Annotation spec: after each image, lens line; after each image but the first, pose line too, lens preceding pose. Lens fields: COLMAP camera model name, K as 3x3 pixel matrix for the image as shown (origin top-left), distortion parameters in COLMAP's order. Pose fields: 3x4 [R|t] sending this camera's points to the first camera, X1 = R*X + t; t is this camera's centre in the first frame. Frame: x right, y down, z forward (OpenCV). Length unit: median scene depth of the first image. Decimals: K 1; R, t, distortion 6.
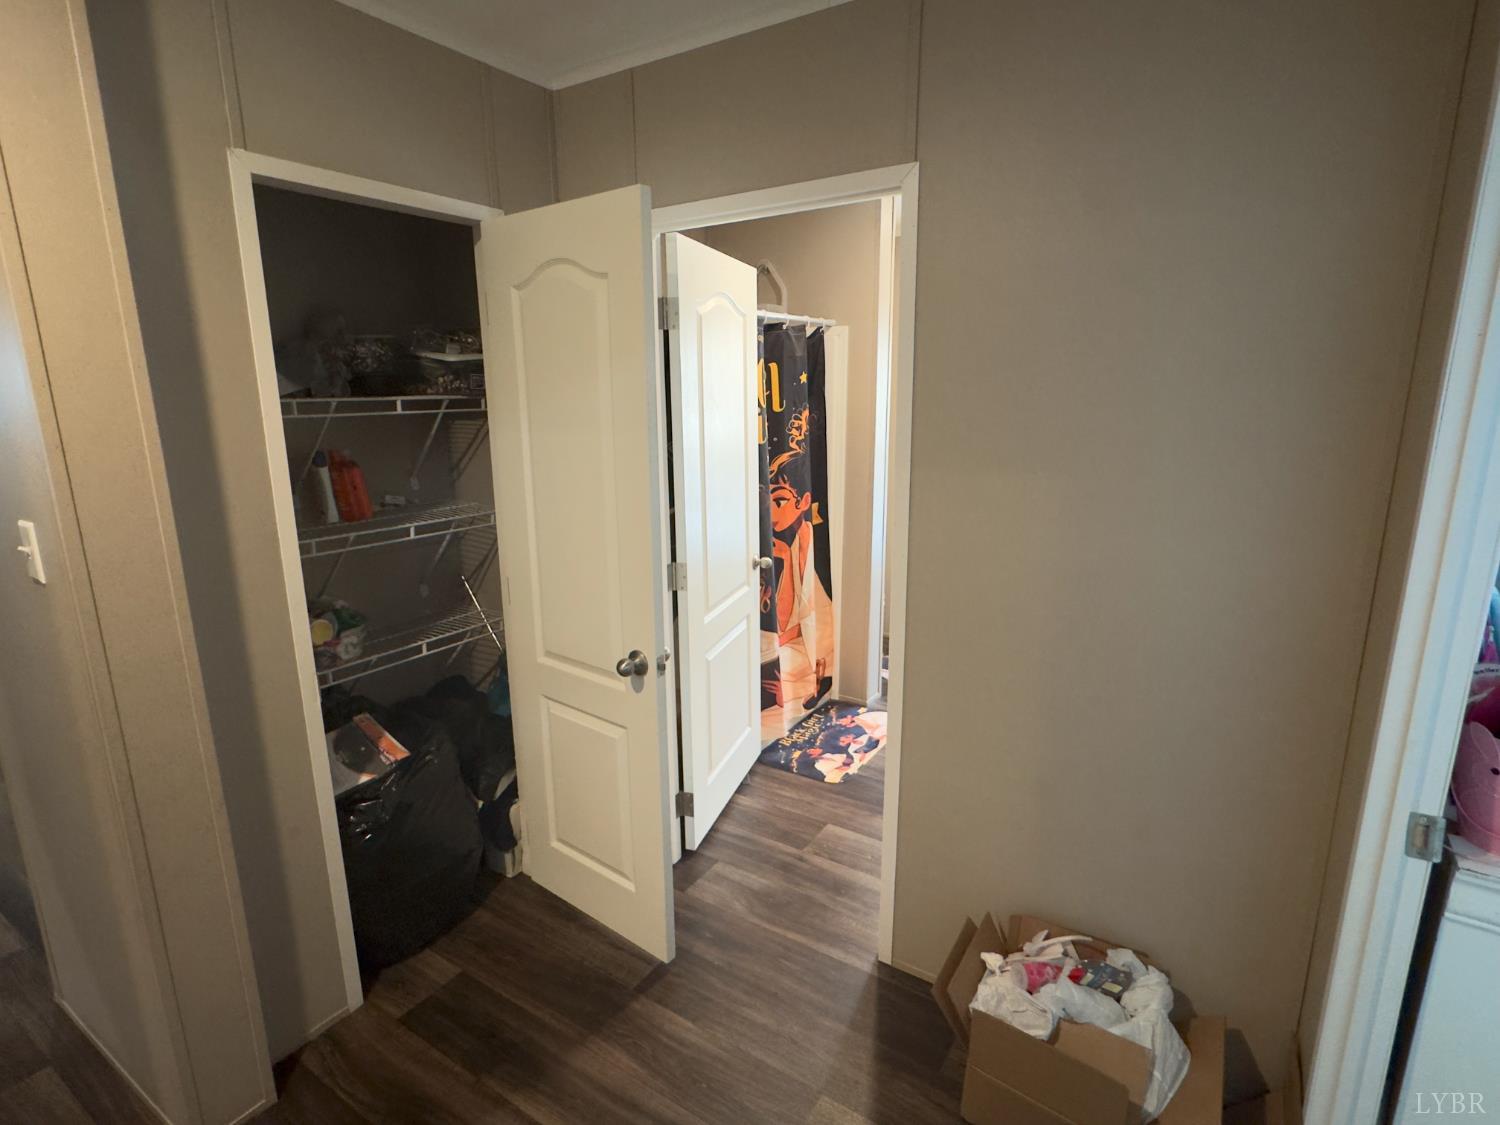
lens RADIAL K [[760.3, 0, 754.9], [0, 760.3, 564.8], [0, 0, 1]] dist [0.005097, 0.000338]
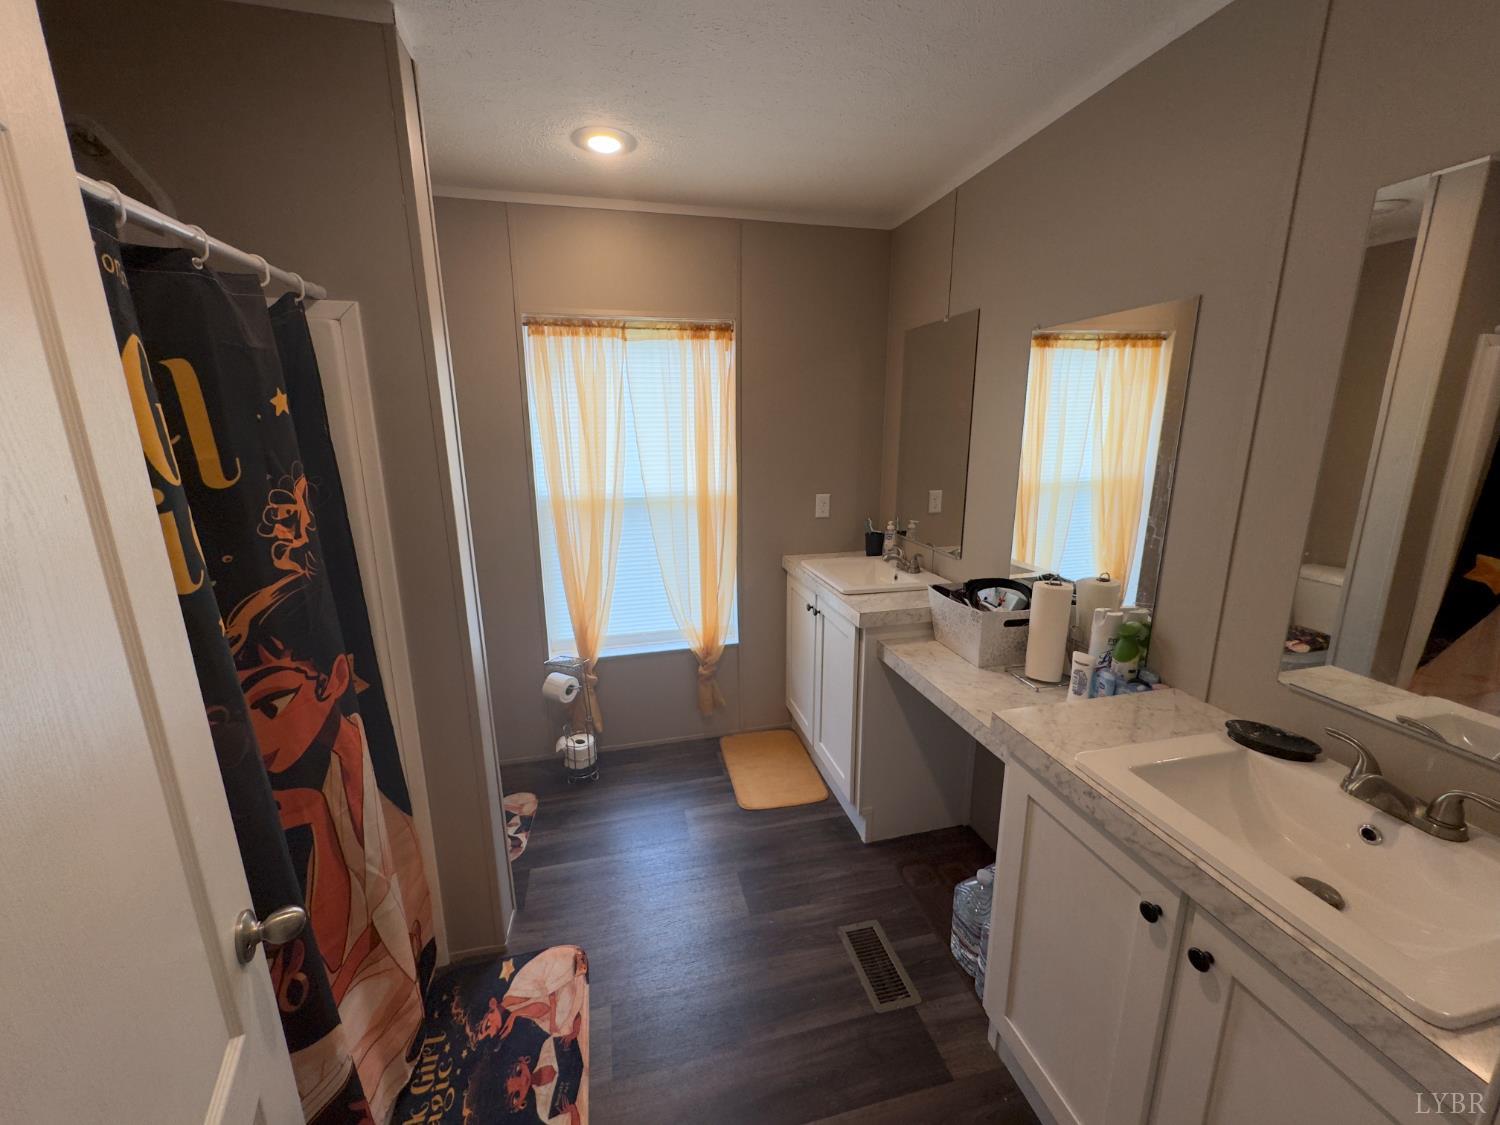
lens RADIAL K [[595.1, 0, 743.9], [0, 595.1, 560.5], [0, 0, 1]] dist [-0.003190, 0.000056]
pose [[0.694765, -0.163038, 0.700514, -0.002470], [0.163757, 0.984246, 0.066661, -0.137859], [-0.700346, 0.068400, 0.710519, 0.585427]]
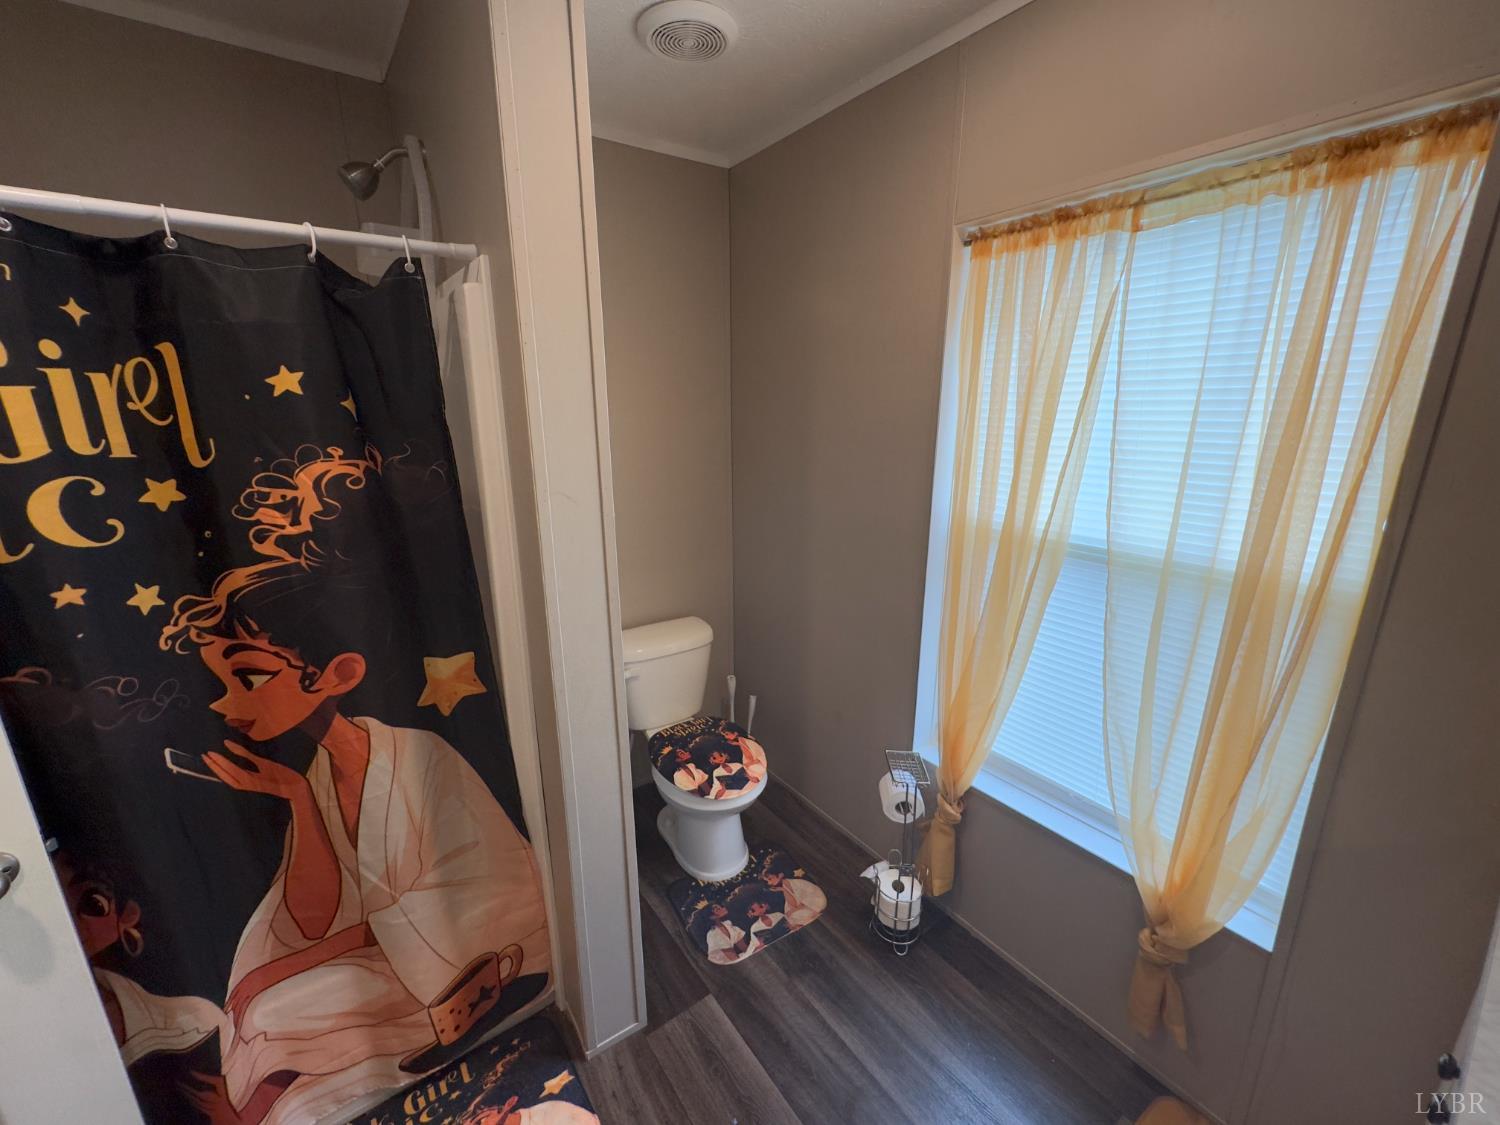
lens RADIAL K [[595.1, 0, 749.2], [0, 595.1, 561.1], [0, 0, 1]] dist [-0.003190, 0.000056]
pose [[0.932175, 0.092206, -0.350068, 0.399860], [-0.080793, 0.995617, 0.047101, -0.184485], [0.352877, -0.015623, 0.935539, 0.784656]]
